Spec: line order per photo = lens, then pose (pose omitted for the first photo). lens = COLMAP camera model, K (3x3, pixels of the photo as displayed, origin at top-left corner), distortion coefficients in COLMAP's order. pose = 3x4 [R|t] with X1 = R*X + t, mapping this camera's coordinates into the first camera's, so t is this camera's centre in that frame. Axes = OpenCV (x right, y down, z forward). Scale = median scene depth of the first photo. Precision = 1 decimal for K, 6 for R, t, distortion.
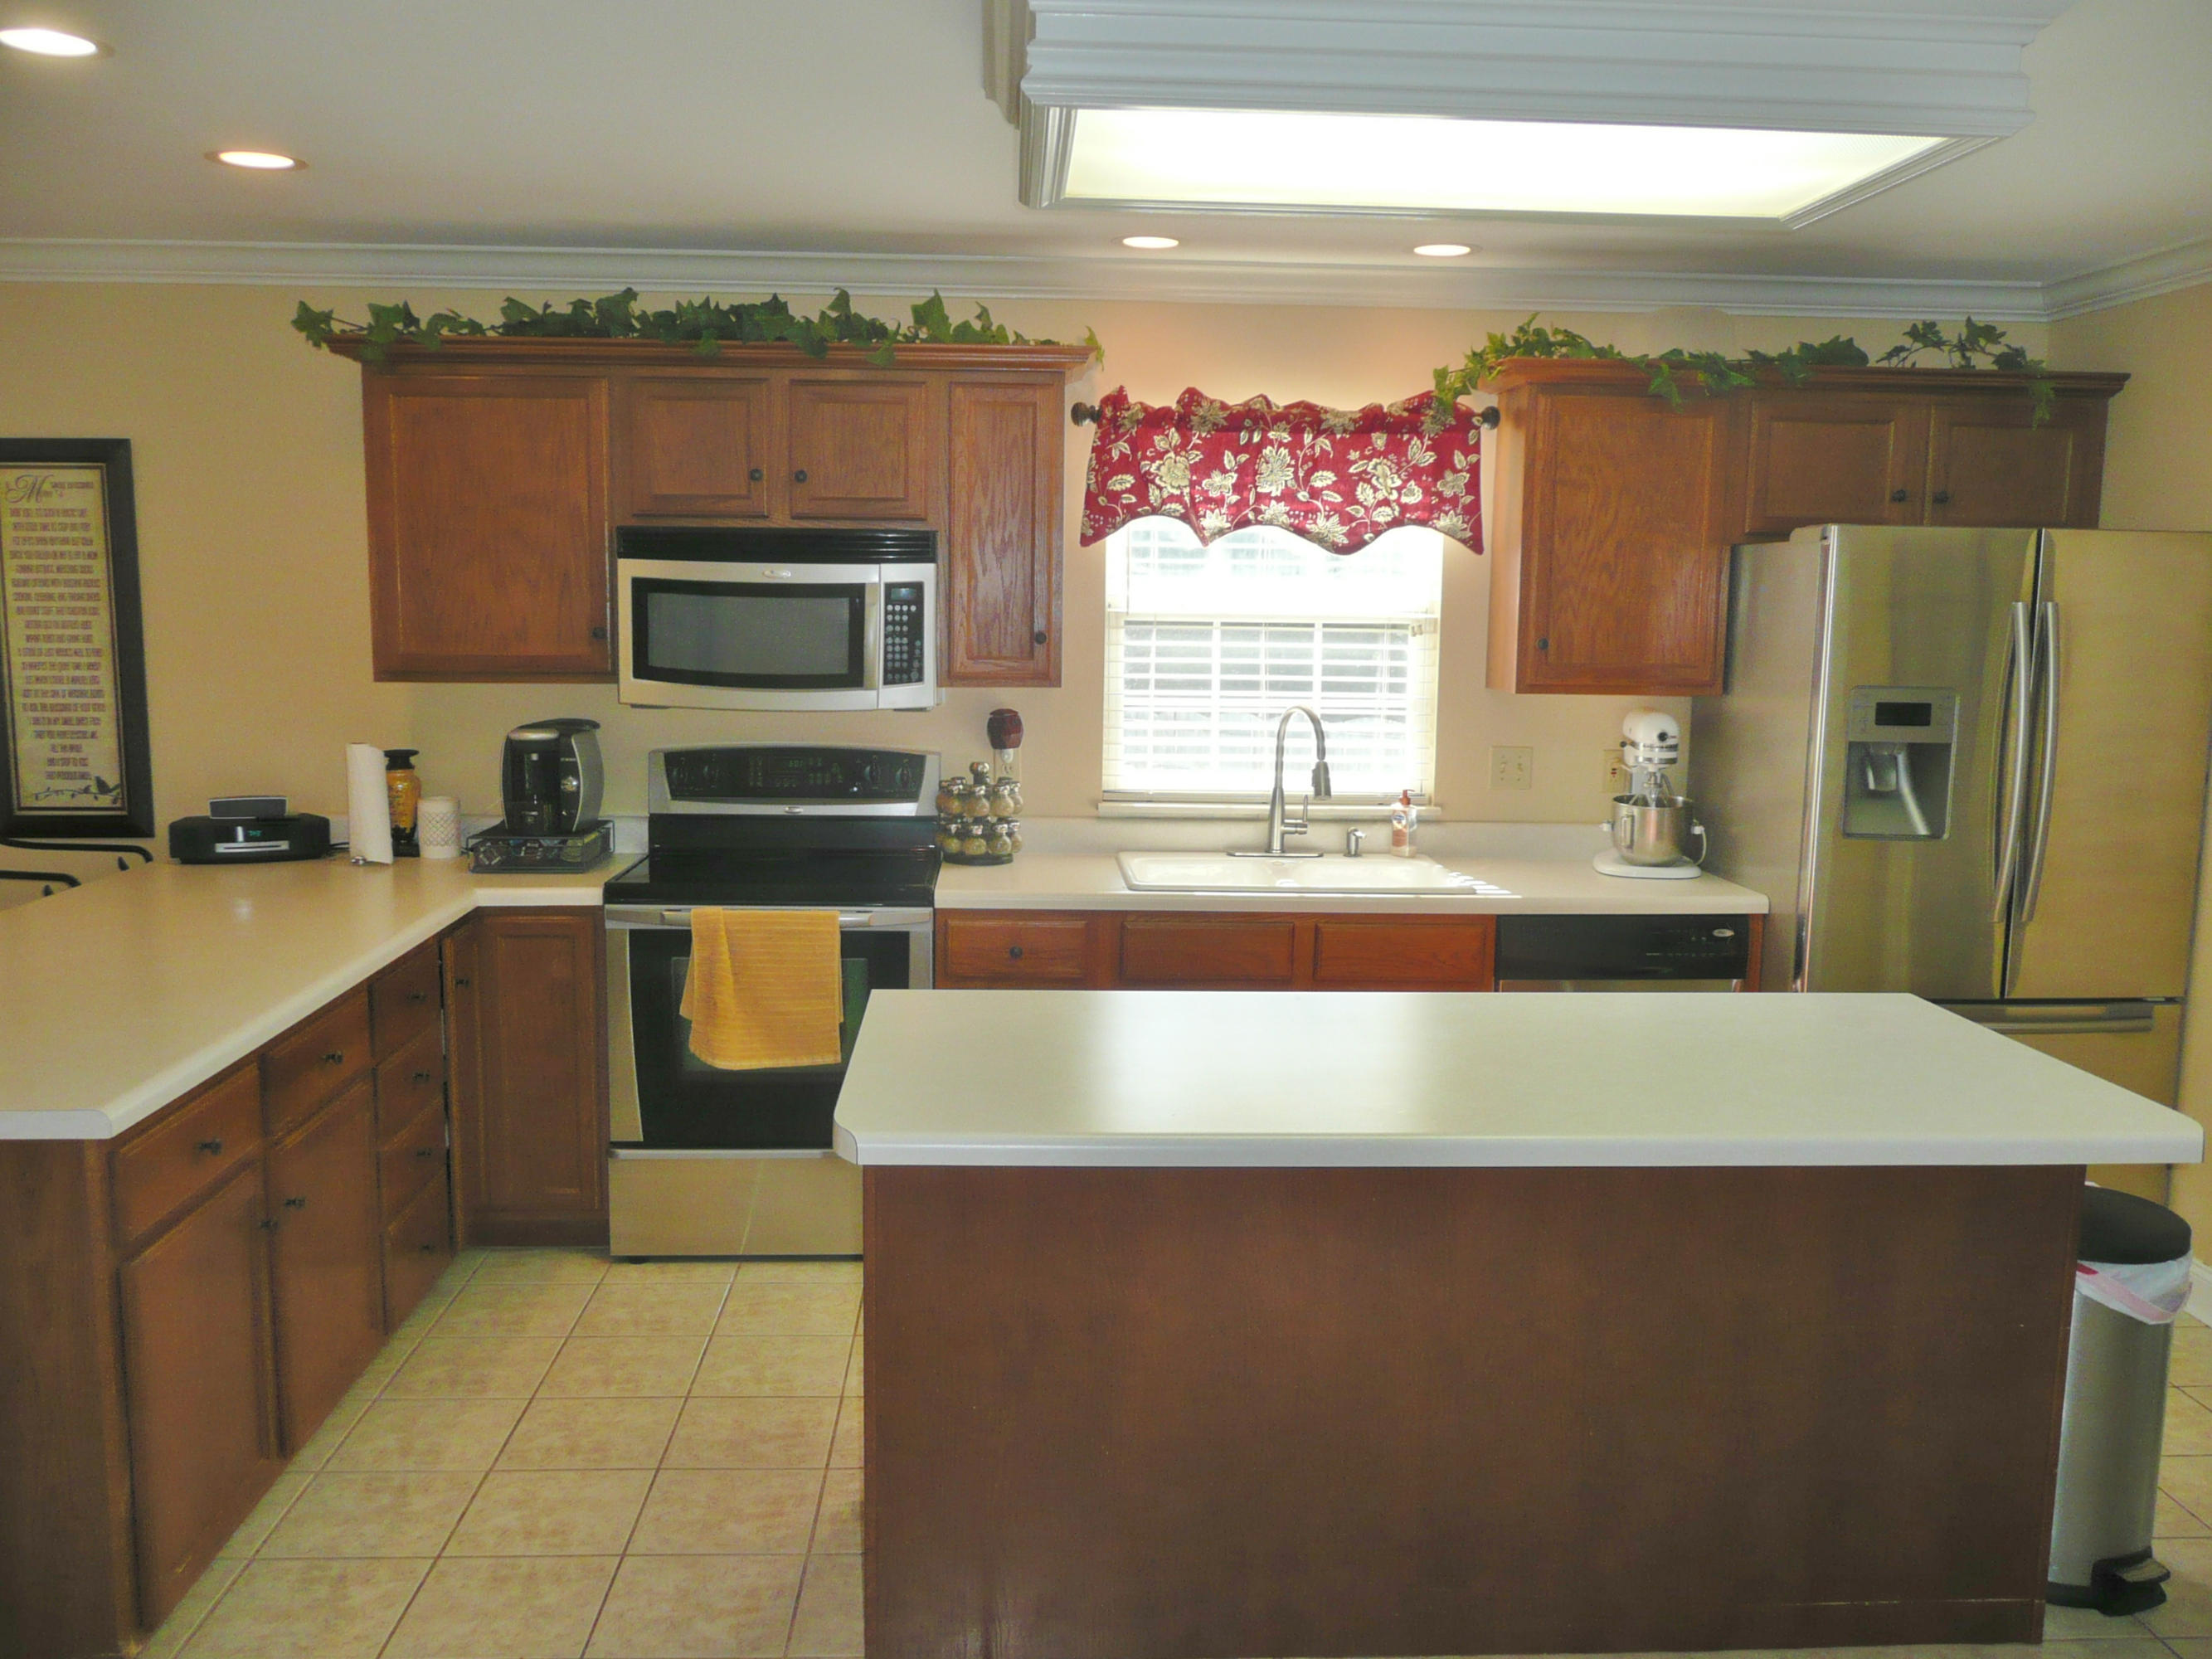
lens RADIAL K [[1862.2, 0, 1107.0], [0, 1862.2, 847.0], [0, 0, 1]] dist [-0.024674, 0.002799]
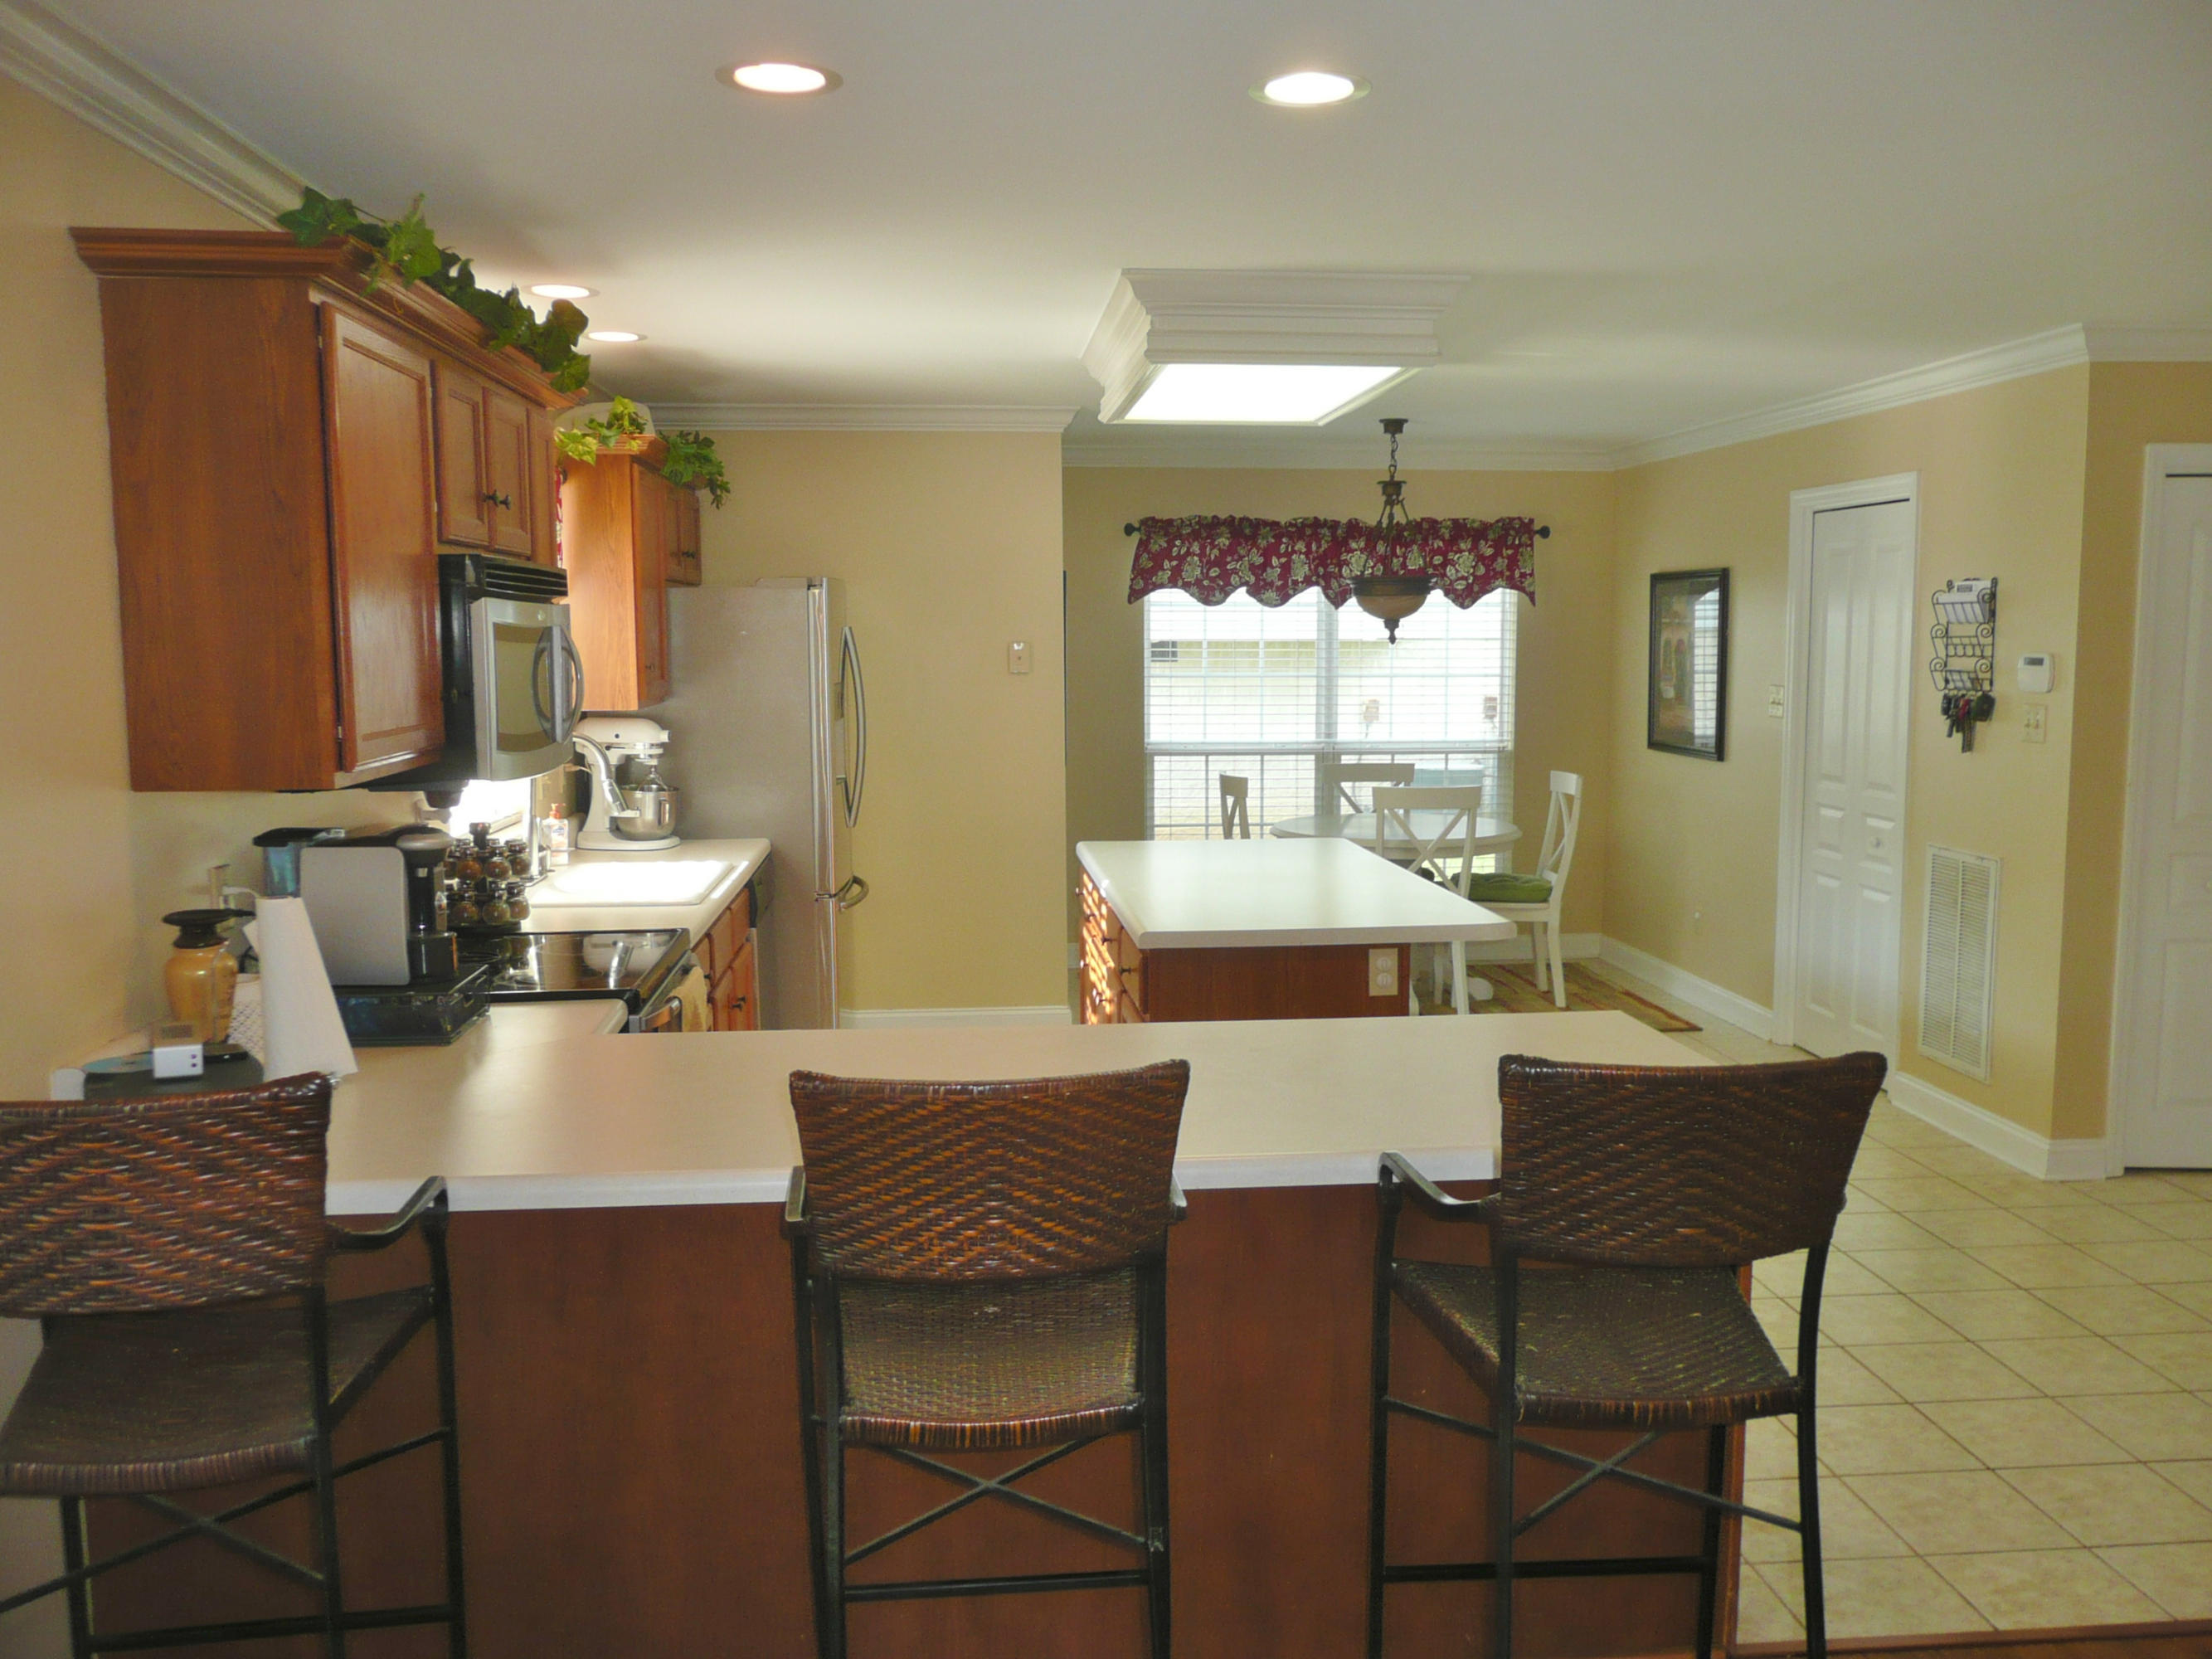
lens RADIAL K [[1872.6, 0, 1105.1], [0, 1872.6, 825.3], [0, 0, 1]] dist [-0.022313, 0.023295]
pose [[-0.029320, -0.121418, 0.992168, -0.992946], [0.141120, 0.982150, 0.124363, -0.115587], [-0.989558, 0.143661, -0.011662, 0.712966]]
